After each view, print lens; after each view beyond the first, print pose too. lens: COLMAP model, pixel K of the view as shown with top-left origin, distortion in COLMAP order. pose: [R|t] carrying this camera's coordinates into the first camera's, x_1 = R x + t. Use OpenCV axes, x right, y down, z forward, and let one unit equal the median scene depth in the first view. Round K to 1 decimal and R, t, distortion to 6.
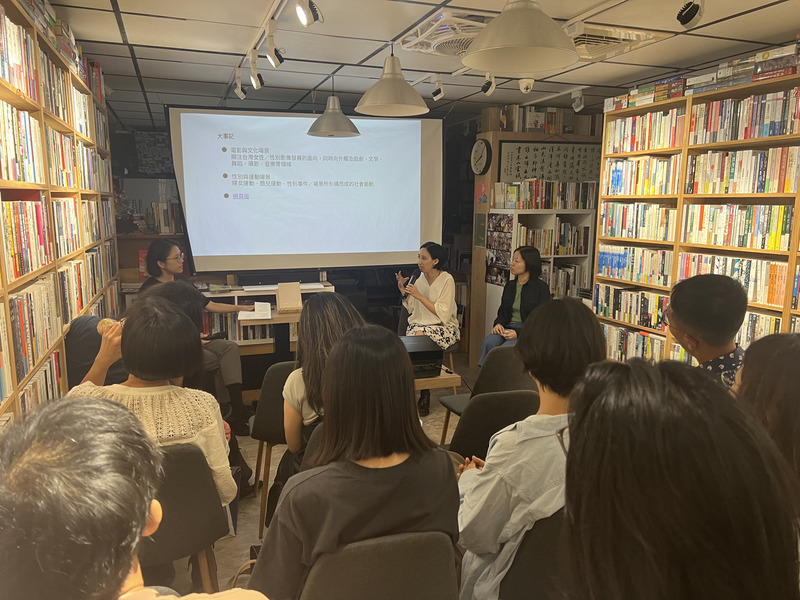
lens RADIAL K [[607.1, 0, 399.5], [0, 607.1, 301.2], [0, 0, 1]] dist [-0.000409, -0.000880]
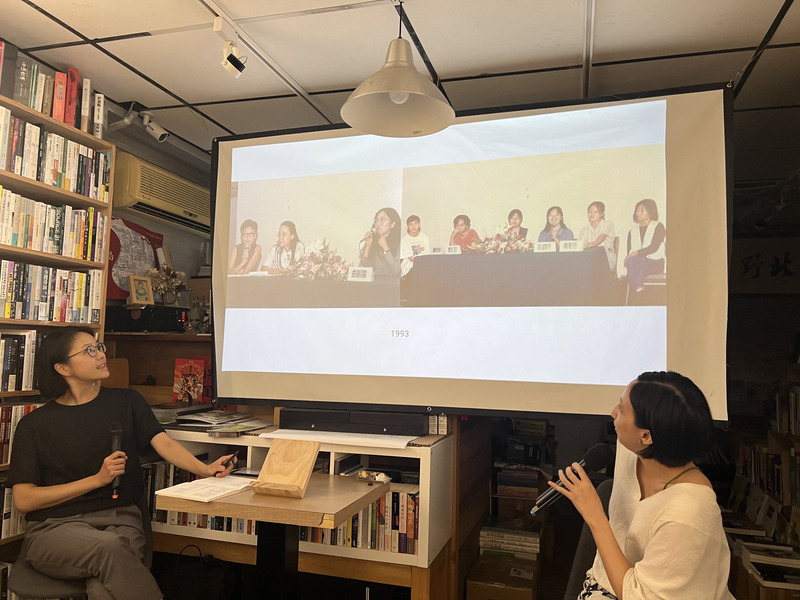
lens RADIAL K [[607.1, 0, 400.2], [0, 607.1, 300.8], [0, 0, 1]] dist [-0.000409, -0.000880]
pose [[0.804900, -0.041512, -0.591957, 0.154931], [-0.115081, 0.967692, -0.224340, -0.027070], [0.582145, 0.248694, 0.774118, 0.630101]]
